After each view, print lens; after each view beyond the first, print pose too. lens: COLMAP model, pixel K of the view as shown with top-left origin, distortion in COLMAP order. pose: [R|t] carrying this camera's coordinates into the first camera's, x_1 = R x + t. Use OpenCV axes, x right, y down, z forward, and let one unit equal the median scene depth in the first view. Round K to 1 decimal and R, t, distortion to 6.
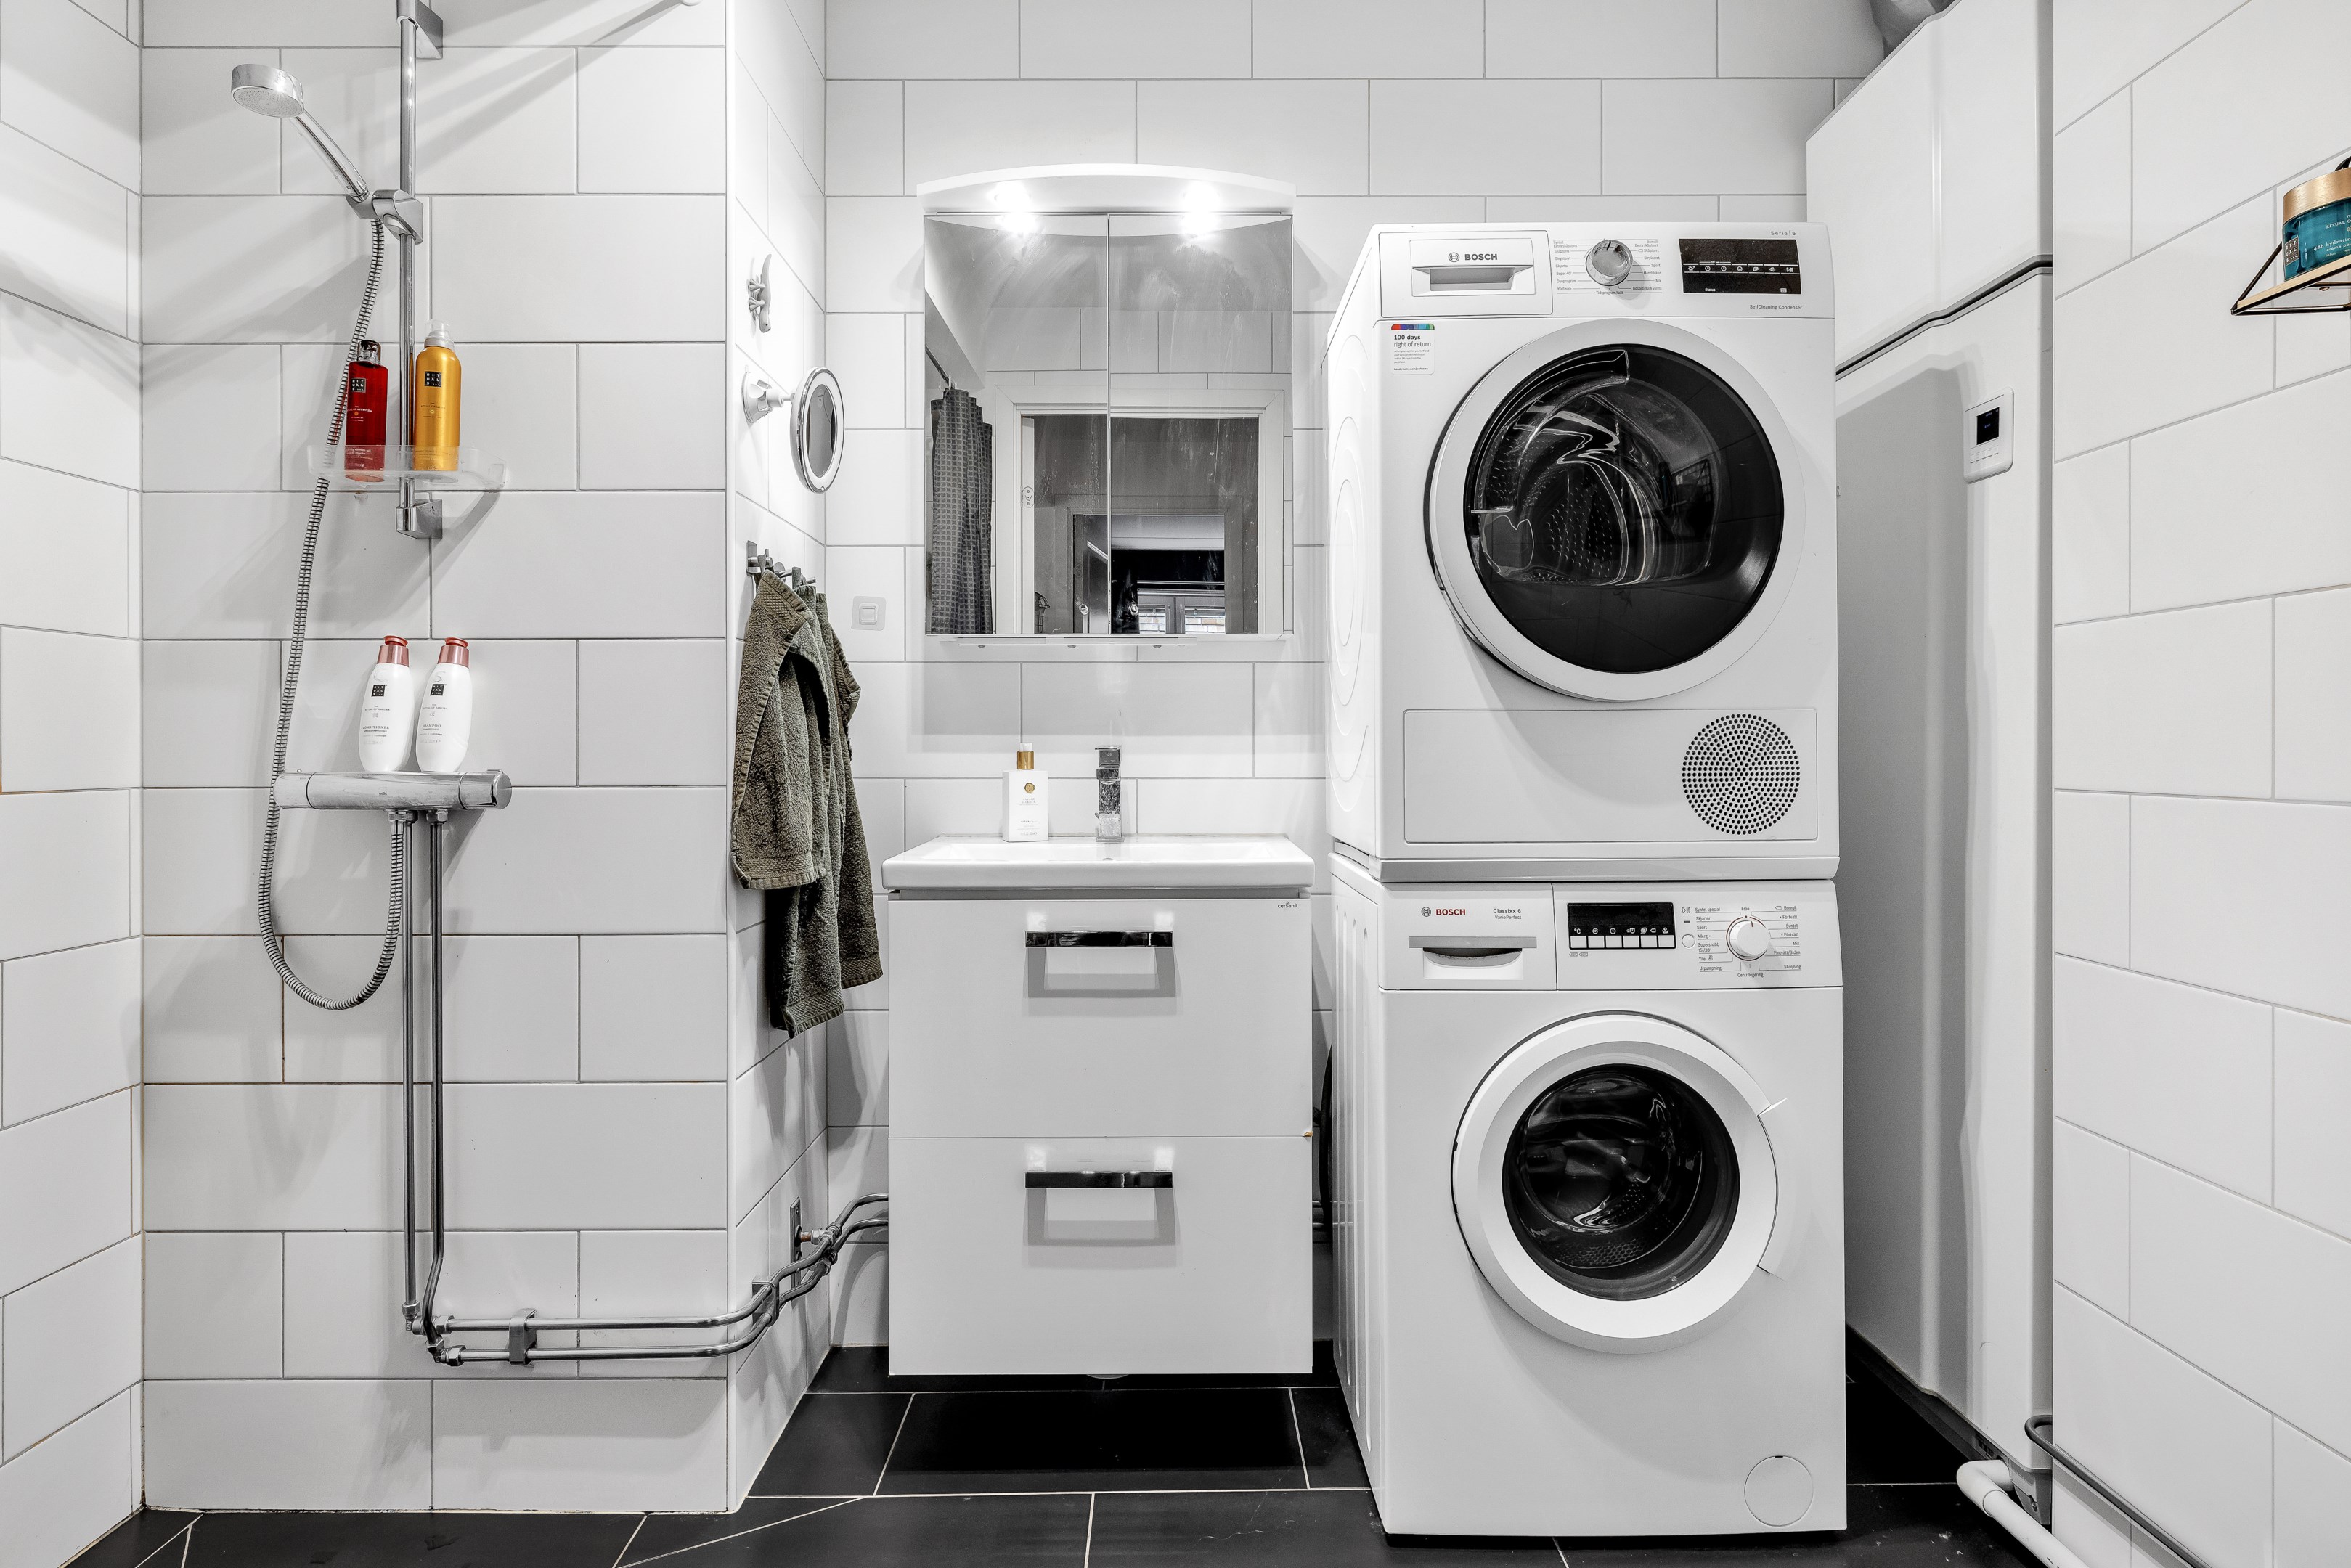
lens RADIAL K [[1417.2, 0, 1174.0], [0, 1417.2, 769.3], [0, 0, 1]] dist [0.002597, 0.002261]
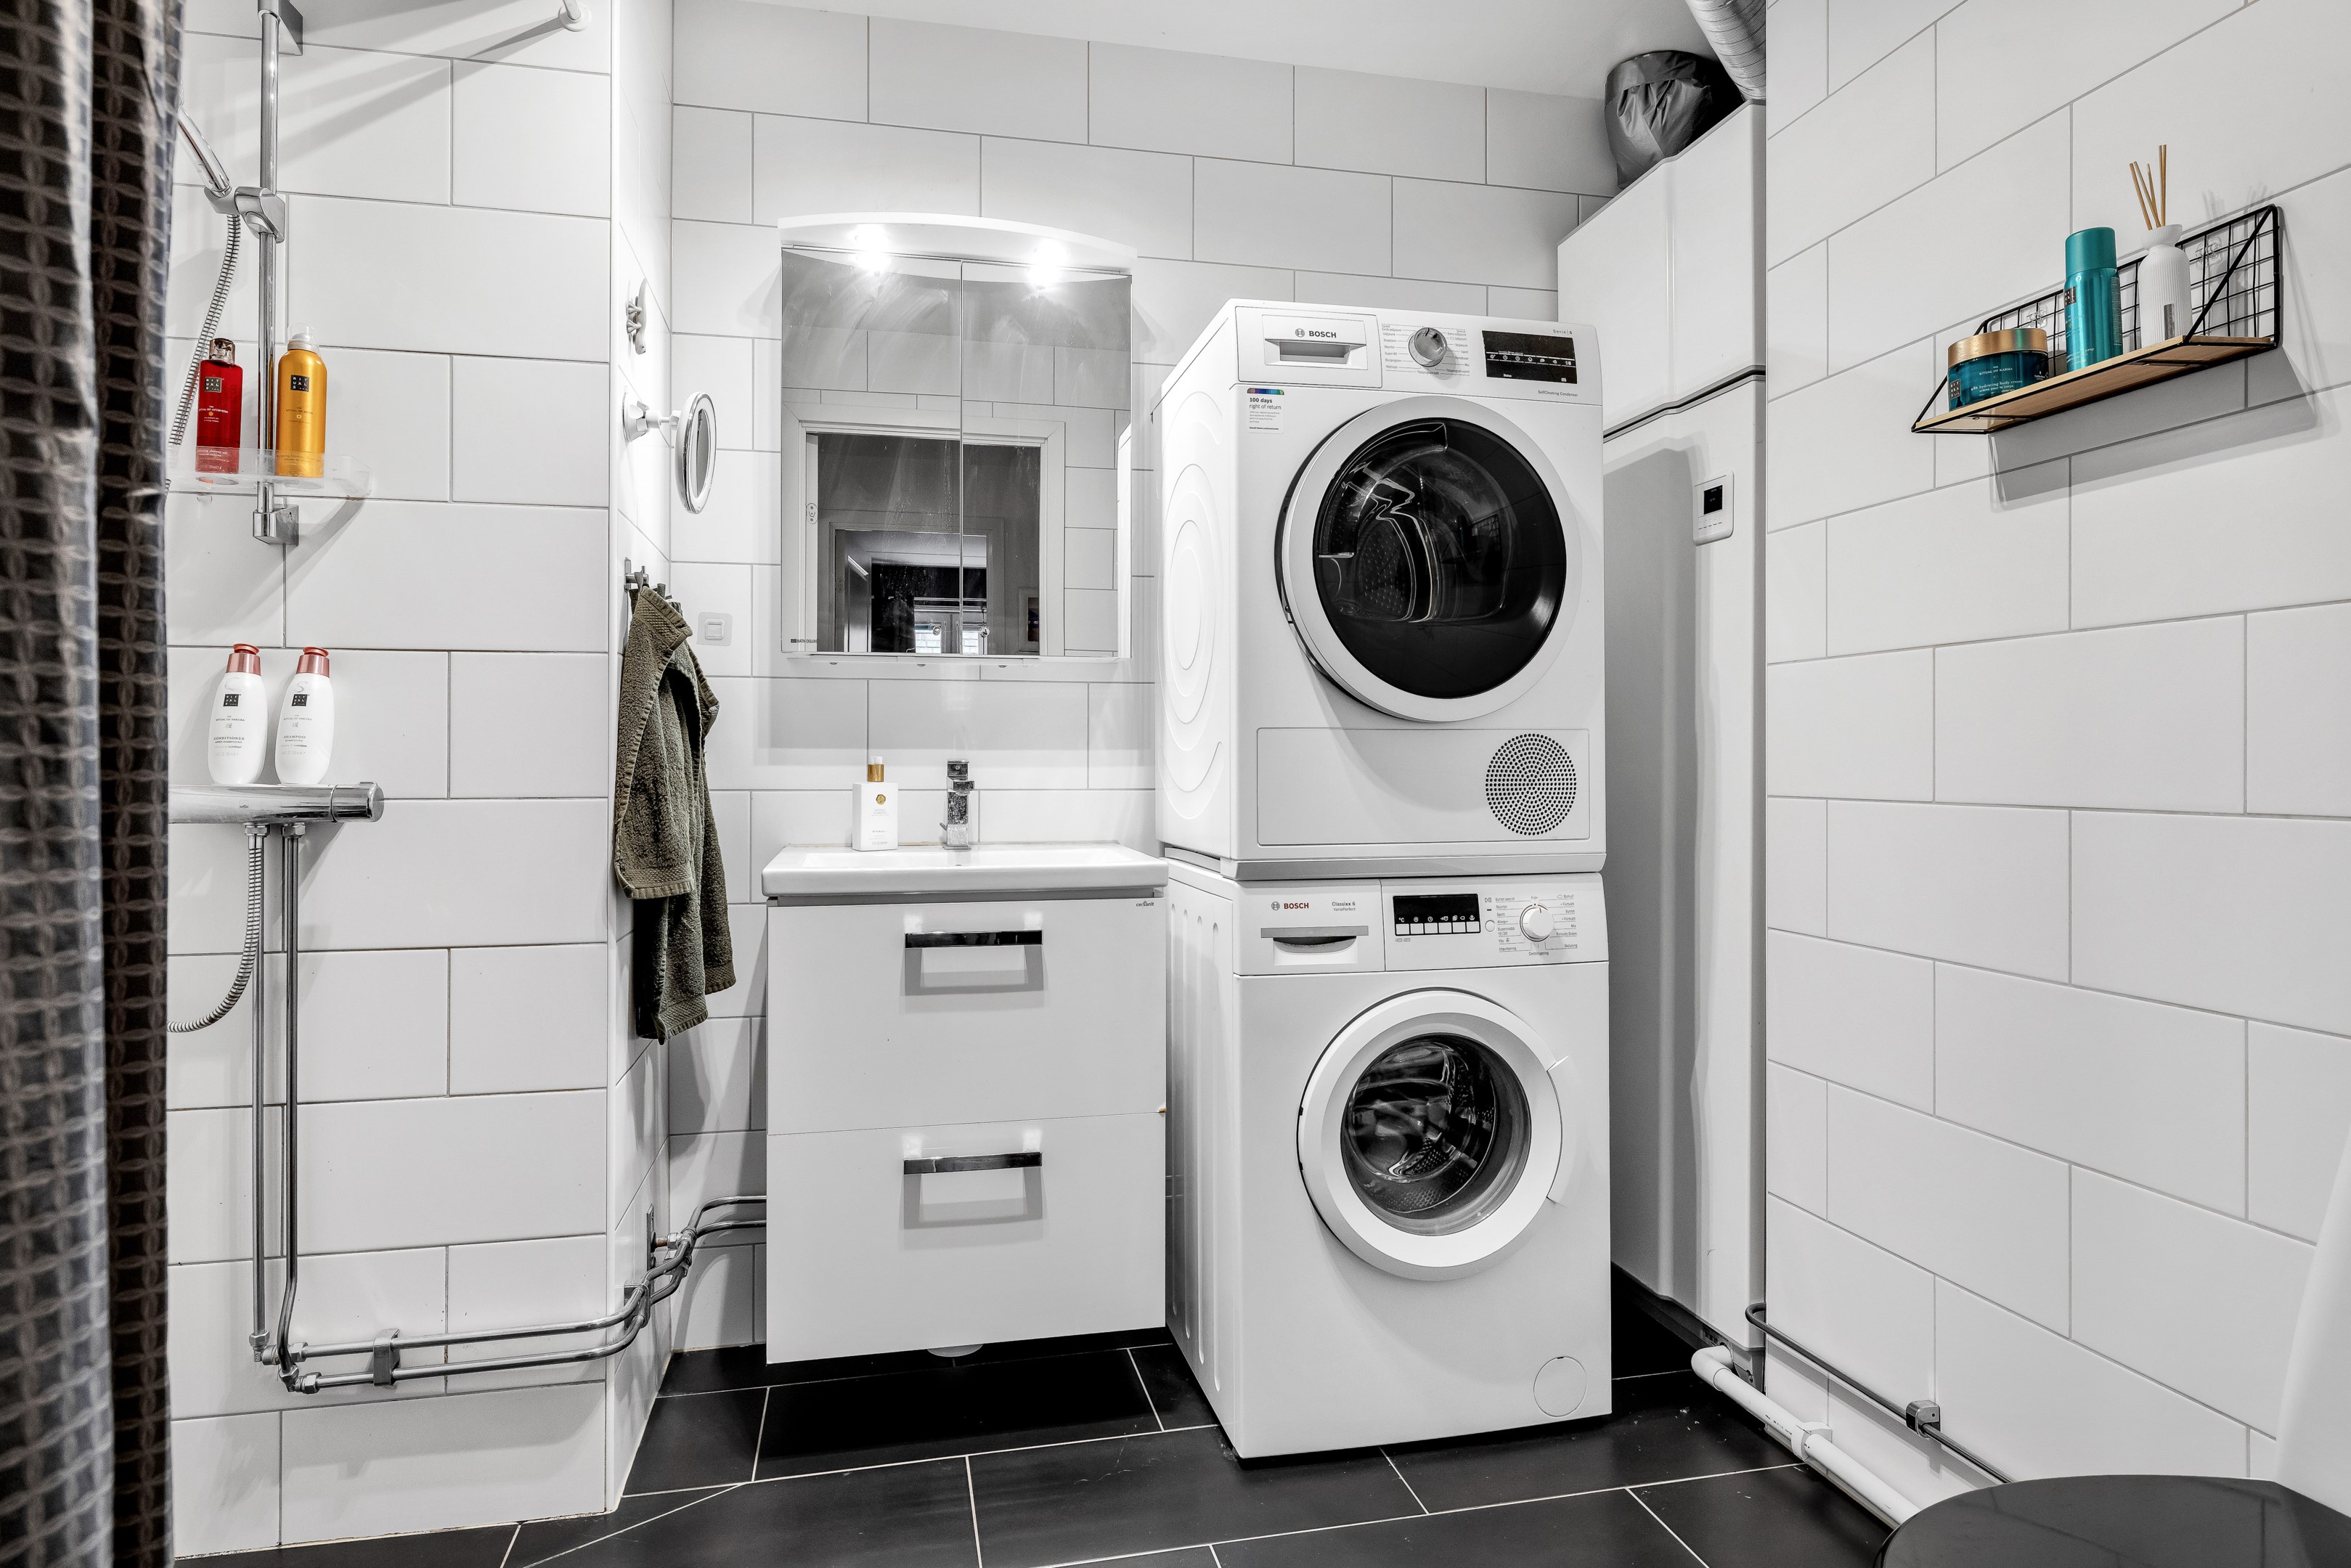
lens RADIAL K [[1417.2, 0, 1179.3], [0, 1417.2, 777.1], [0, 0, 1]] dist [0.002597, 0.002261]
pose [[0.974902, -0.000401, 0.222635, -0.142960], [0.001369, 0.999990, -0.004196, 0.001824], [-0.222631, 0.004395, 0.974893, -0.086205]]
